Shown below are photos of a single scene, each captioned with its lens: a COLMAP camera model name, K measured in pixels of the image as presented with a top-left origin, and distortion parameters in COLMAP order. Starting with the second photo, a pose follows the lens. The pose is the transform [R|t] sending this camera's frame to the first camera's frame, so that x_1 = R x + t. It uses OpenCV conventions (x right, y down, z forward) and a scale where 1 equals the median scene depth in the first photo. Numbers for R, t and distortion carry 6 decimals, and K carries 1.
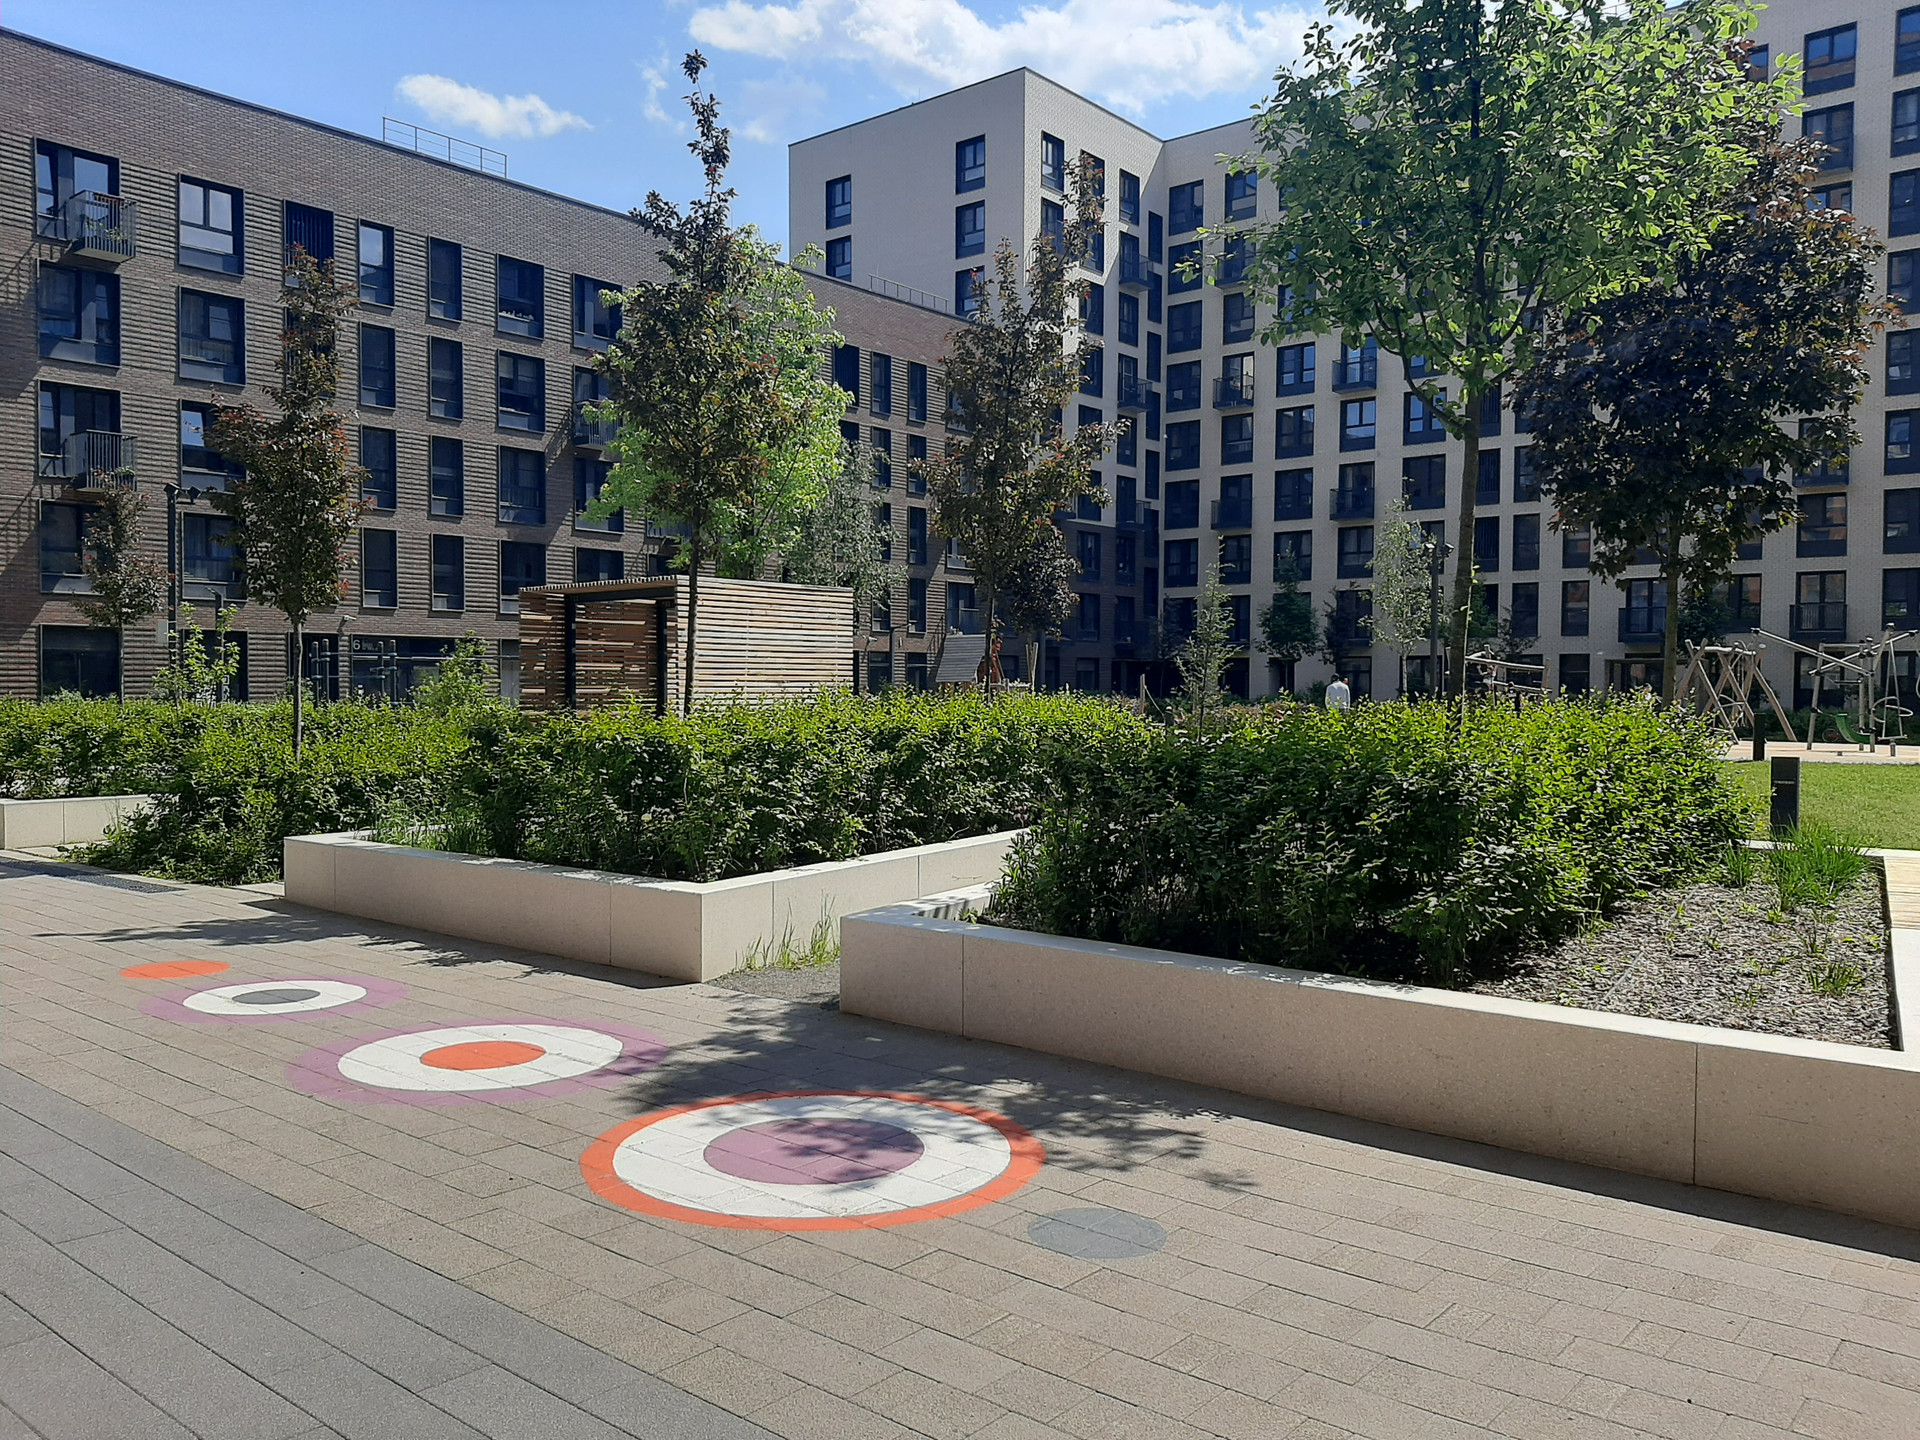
lens RADIAL K [[1500.6, 0, 951.0], [0, 1500.6, 739.4], [0, 0, 1]] dist [0.056426, -0.102554]
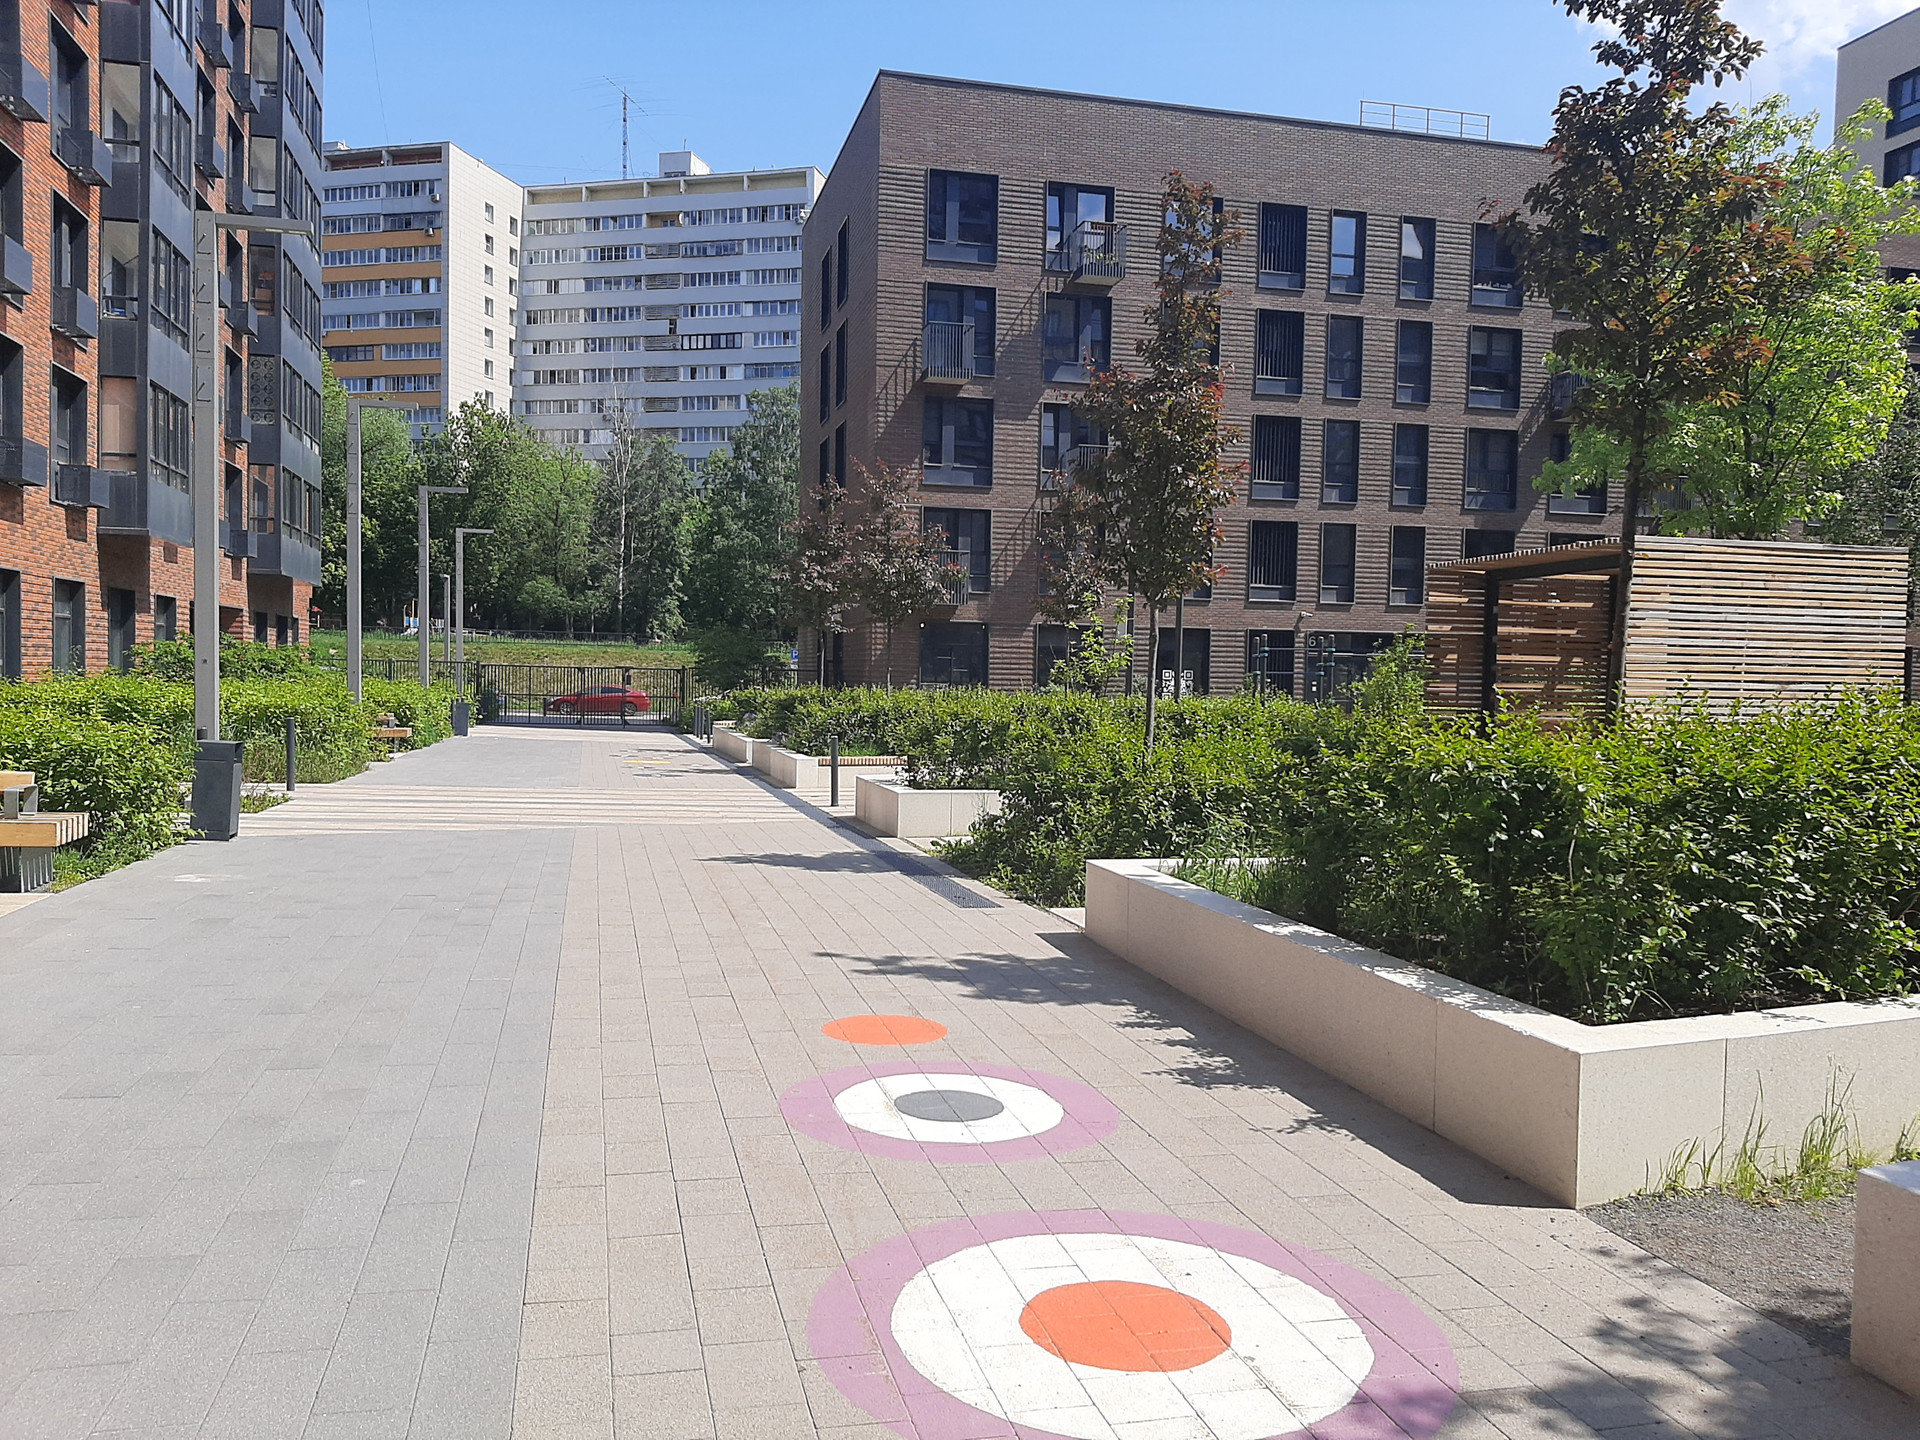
lens RADIAL K [[1500.6, 0, 951.0], [0, 1500.6, 739.4], [0, 0, 1]] dist [0.056426, -0.102554]
pose [[0.810212, 0.034539, -0.585118, -0.005003], [-0.033774, 0.999355, 0.012225, -0.002368], [0.585163, 0.009857, 0.810856, 0.068173]]
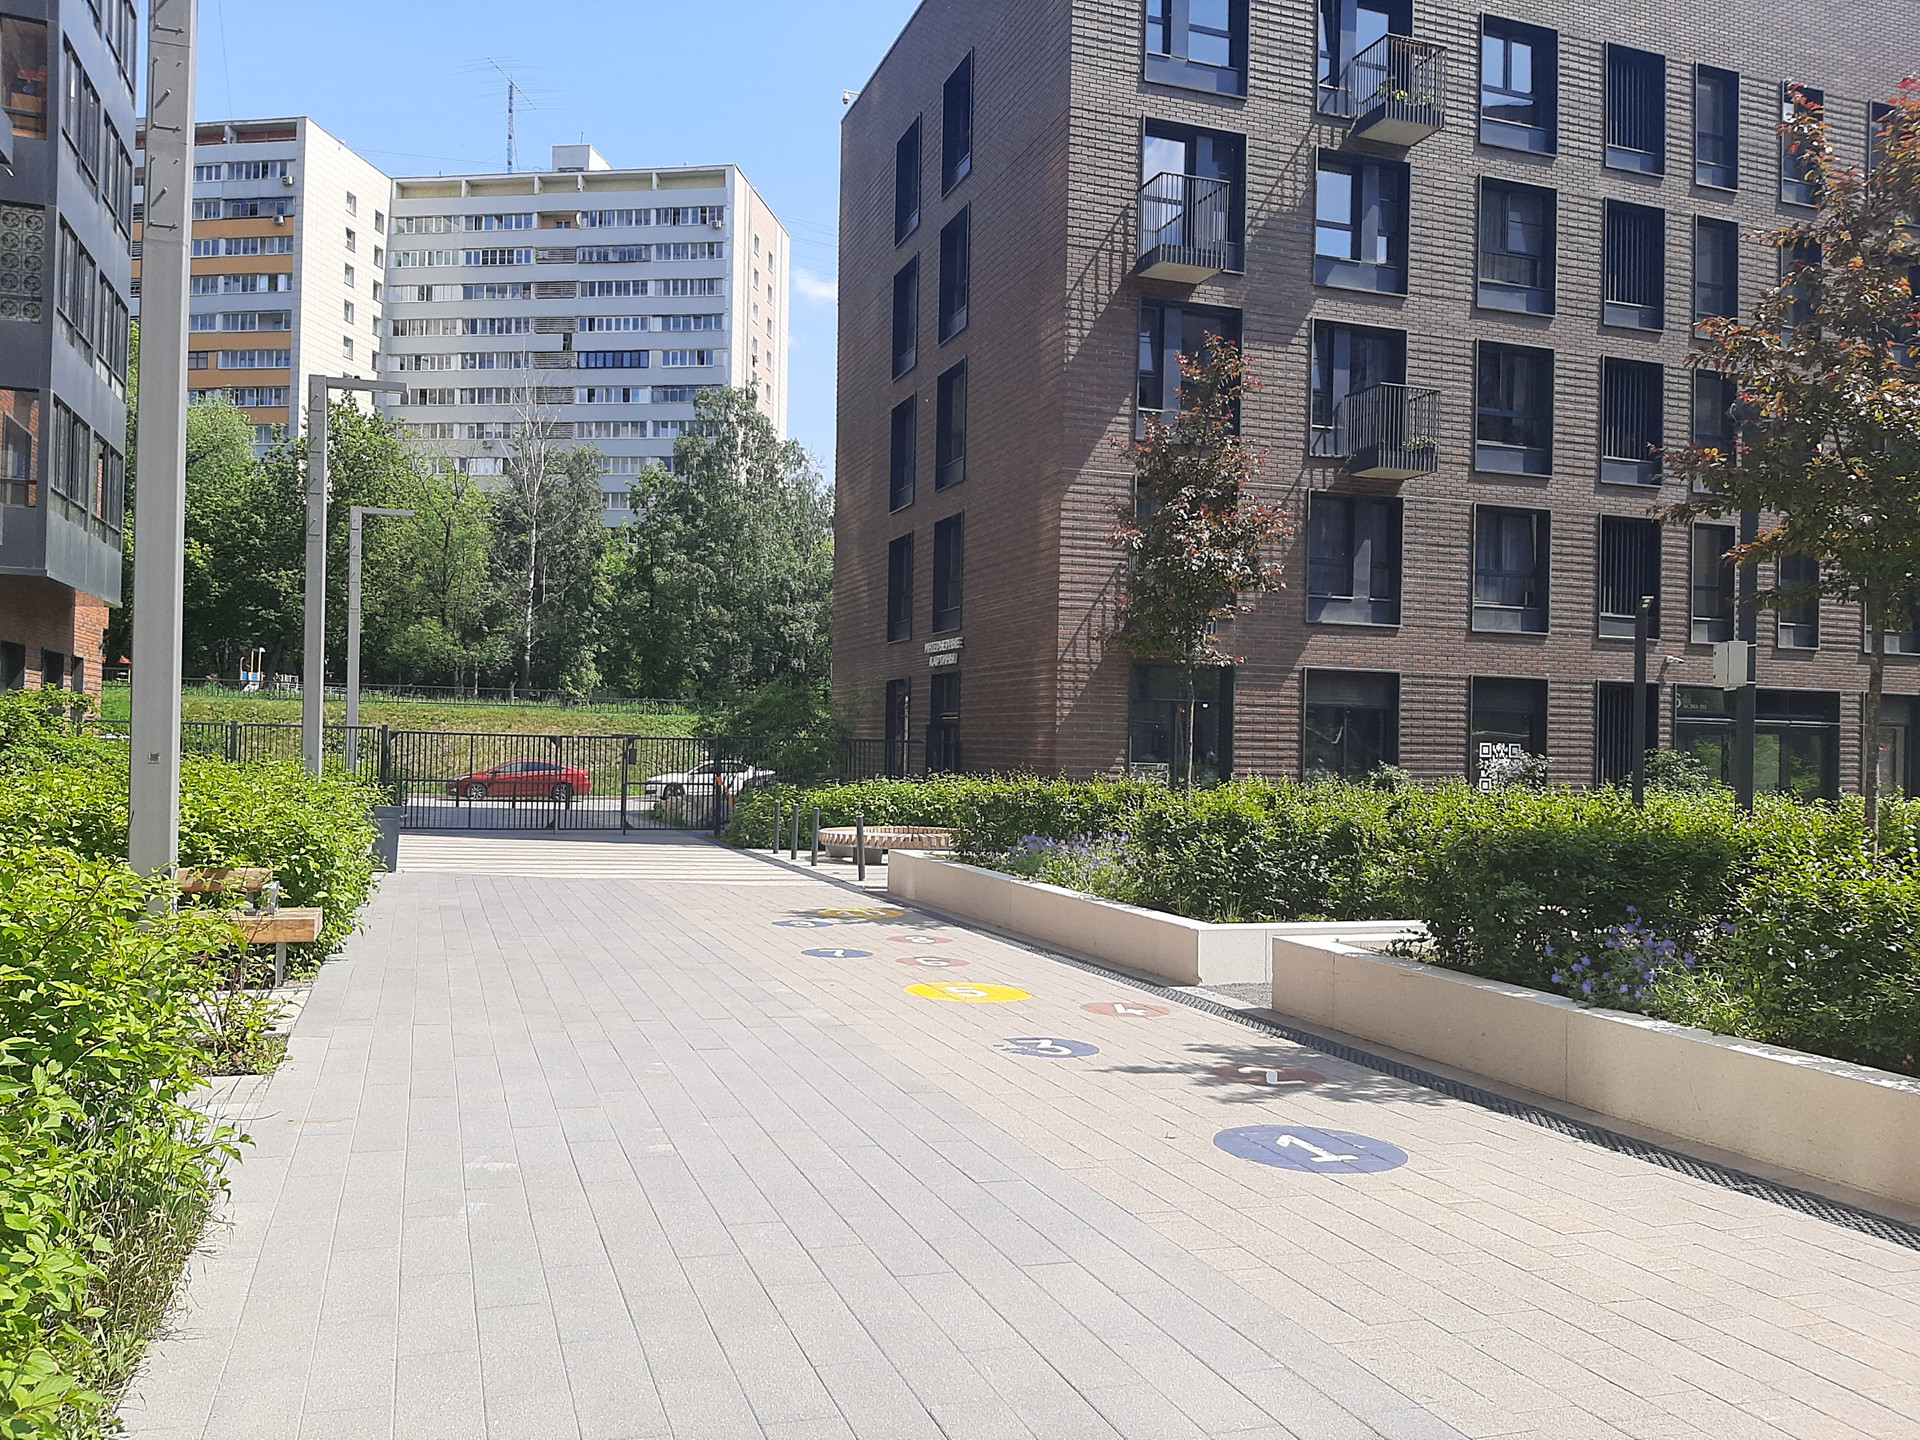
lens RADIAL K [[1507.8, 0, 956.6], [0, 1507.8, 749.7], [0, 0, 1]] dist [0.047745, -0.108580]
pose [[0.864137, 0.013312, -0.503081, -0.389881], [-0.032690, 0.999024, -0.029715, -0.012216], [0.502194, 0.042124, 0.863728, 0.317214]]
